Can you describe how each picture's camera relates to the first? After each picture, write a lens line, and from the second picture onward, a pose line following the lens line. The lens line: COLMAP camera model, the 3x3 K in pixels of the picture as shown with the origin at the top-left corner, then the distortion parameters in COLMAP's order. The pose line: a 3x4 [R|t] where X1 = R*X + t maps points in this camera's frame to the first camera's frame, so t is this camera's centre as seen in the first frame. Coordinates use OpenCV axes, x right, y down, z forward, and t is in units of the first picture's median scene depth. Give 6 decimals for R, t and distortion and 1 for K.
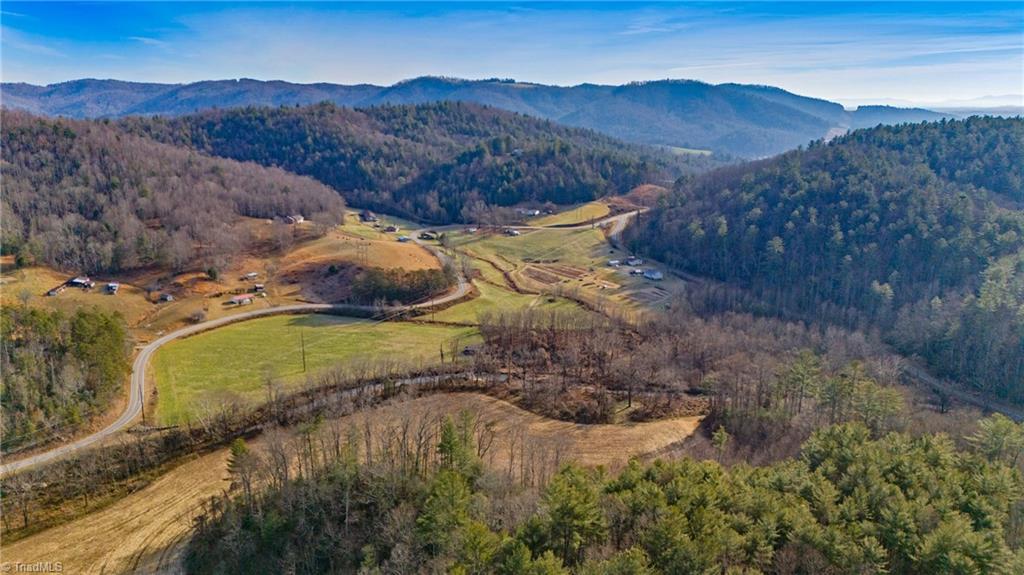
lens RADIAL K [[754.3, 0, 515.5], [0, 754.3, 289.6], [0, 0, 1]] dist [0.119499, -0.119158]
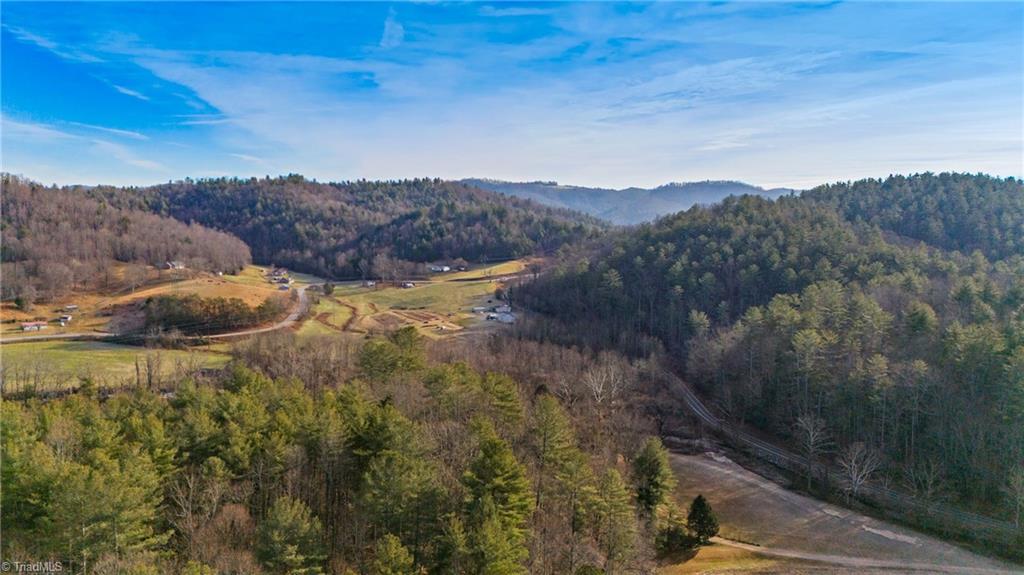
lens RADIAL K [[754.3, 0, 515.5], [0, 754.3, 289.6], [0, 0, 1]] dist [0.119499, -0.119158]
pose [[0.994189, 0.019810, -0.105809, 0.214152], [-0.035147, 0.988789, -0.145127, 0.056278], [0.101748, 0.148003, 0.983739, 0.091432]]
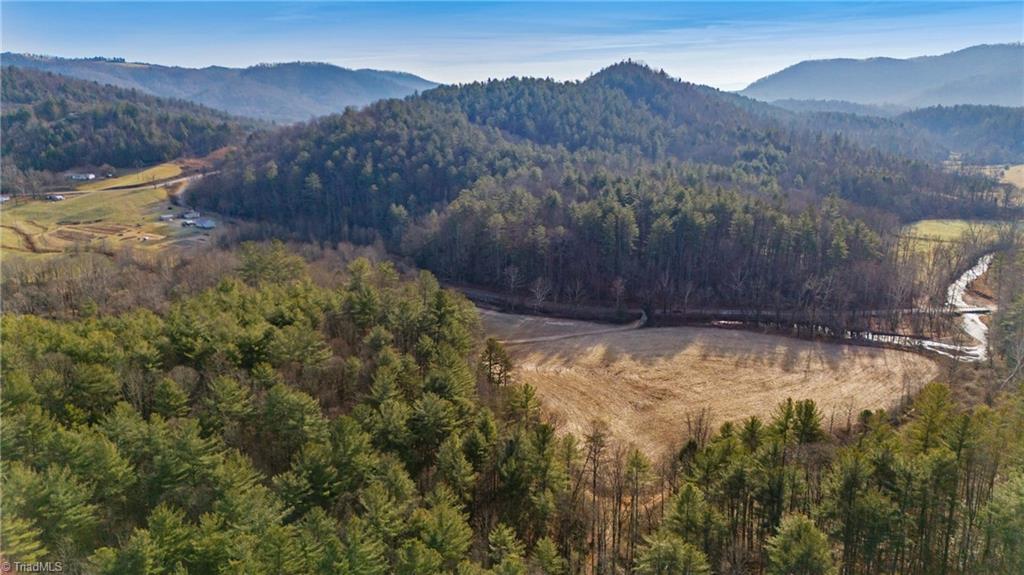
lens RADIAL K [[754.3, 0, 515.5], [0, 754.3, 289.6], [0, 0, 1]] dist [0.119499, -0.119158]
pose [[0.912186, -0.110472, 0.394604, 0.110517], [0.107571, 0.993758, 0.029541, 0.057989], [-0.395405, 0.015501, 0.918376, -0.038695]]
